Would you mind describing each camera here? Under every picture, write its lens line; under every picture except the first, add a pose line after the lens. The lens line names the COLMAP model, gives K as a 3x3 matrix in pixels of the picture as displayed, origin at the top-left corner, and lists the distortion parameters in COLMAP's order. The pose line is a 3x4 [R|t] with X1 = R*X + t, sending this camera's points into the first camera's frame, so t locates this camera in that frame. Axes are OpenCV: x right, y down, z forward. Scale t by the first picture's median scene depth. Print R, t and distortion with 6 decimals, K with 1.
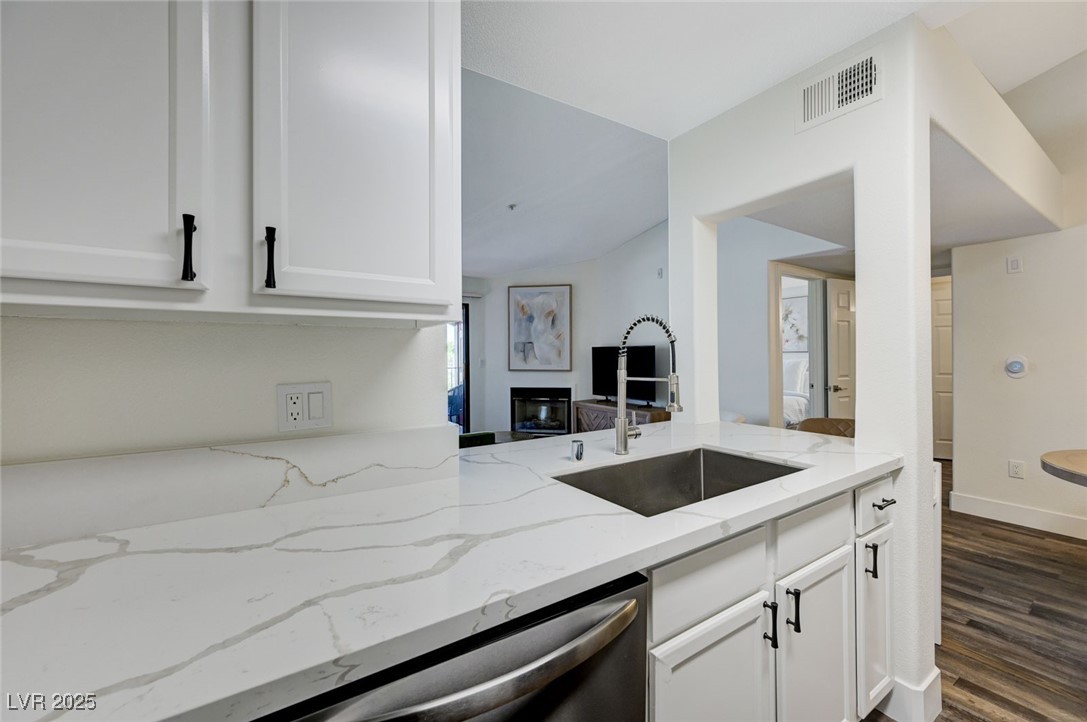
lens RADIAL K [[431.5, 0, 548.0], [0, 431.5, 354.7], [0, 0, 1]] dist [-0.000779, -0.000169]
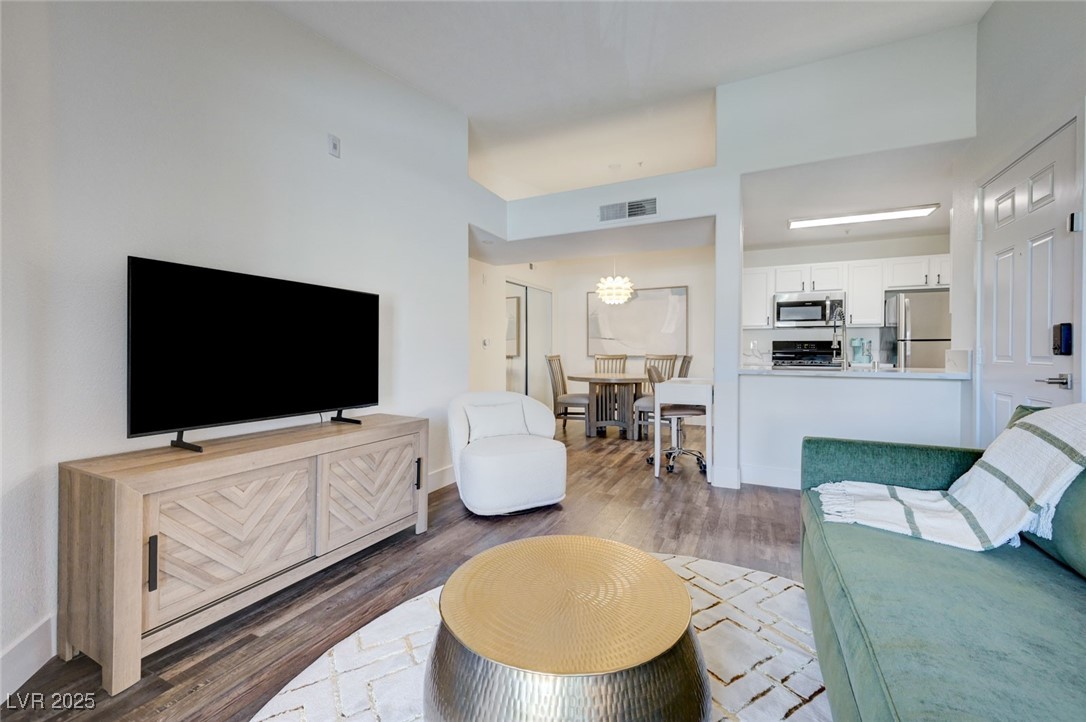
lens RADIAL K [[445.1, 0, 548.9], [0, 445.1, 355.5], [0, 0, 1]] dist [0.006505, -0.000141]
pose [[-0.519685, -0.000552, 0.854357, -0.363464], [0.000146, 1.000000, 0.000735, 0.058569], [-0.854358, 0.000507, -0.519685, 1.282067]]
